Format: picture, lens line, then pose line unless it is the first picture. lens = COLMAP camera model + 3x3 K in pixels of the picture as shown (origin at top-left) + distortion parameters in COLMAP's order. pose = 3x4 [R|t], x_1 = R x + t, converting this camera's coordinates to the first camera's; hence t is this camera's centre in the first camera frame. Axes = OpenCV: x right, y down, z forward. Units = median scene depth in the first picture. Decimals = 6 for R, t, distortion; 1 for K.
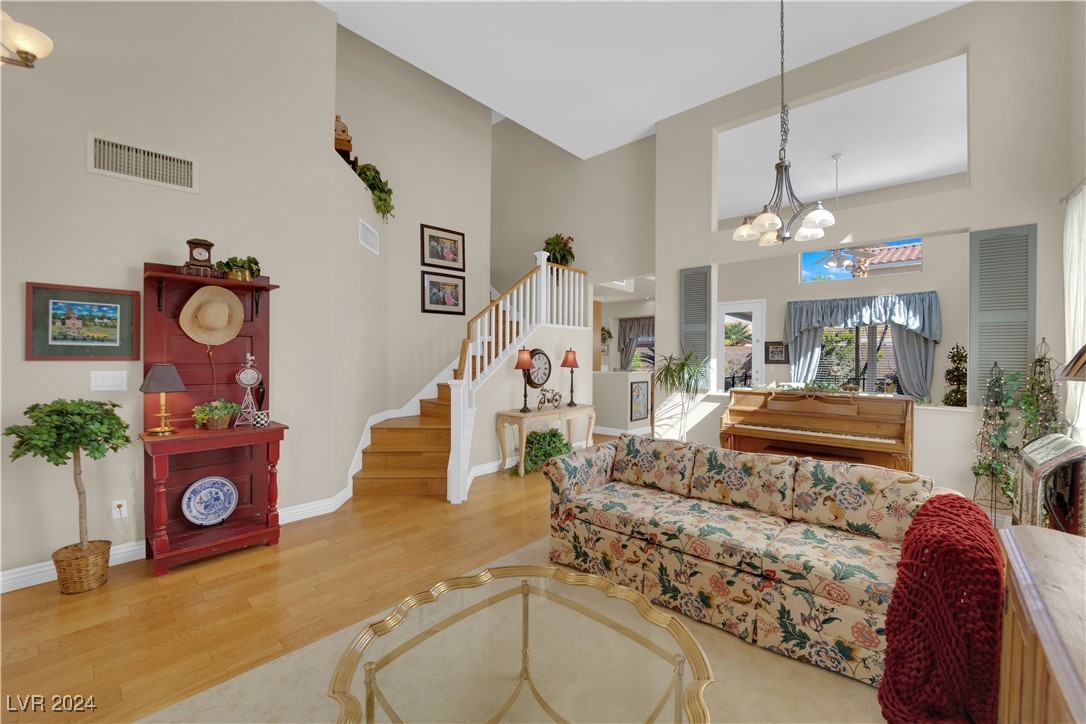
lens RADIAL K [[434.0, 0, 542.4], [0, 434.0, 360.4], [0, 0, 1]] dist [-0.015416, -0.000484]
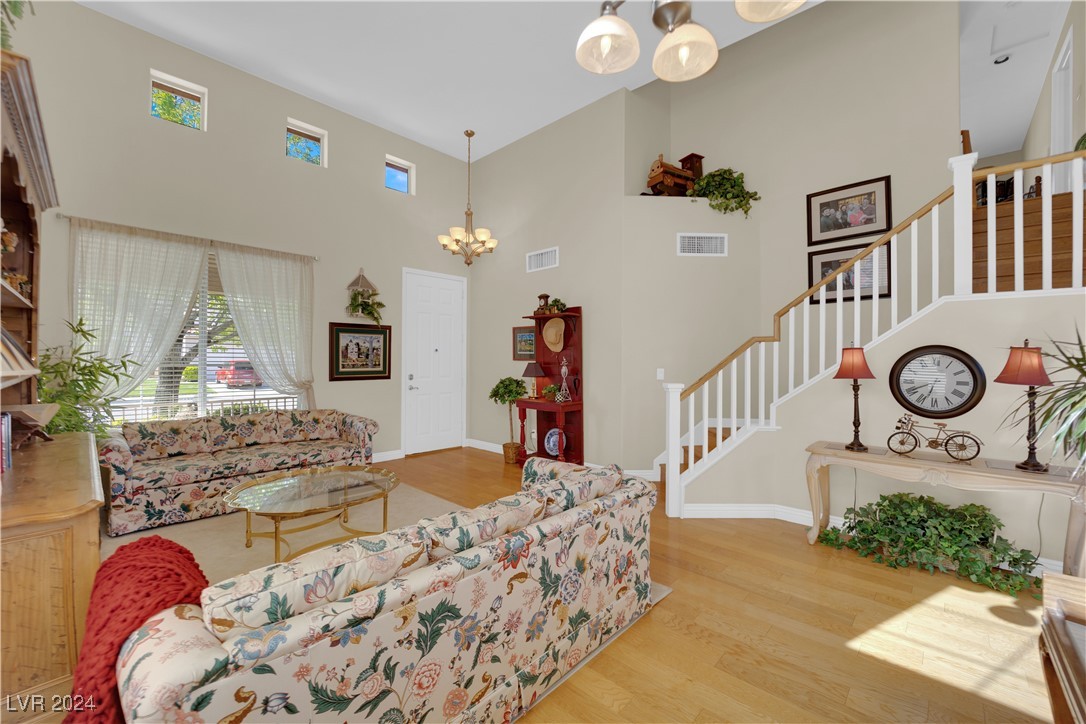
lens RADIAL K [[434.0, 0, 545.3], [0, 434.0, 356.1], [0, 0, 1]] dist [-0.015416, -0.000484]
pose [[-0.017217, -0.010462, -0.999797, 0.734215], [-0.014938, 0.999836, -0.010205, -0.000592], [0.999740, 0.014759, -0.017370, 0.738878]]
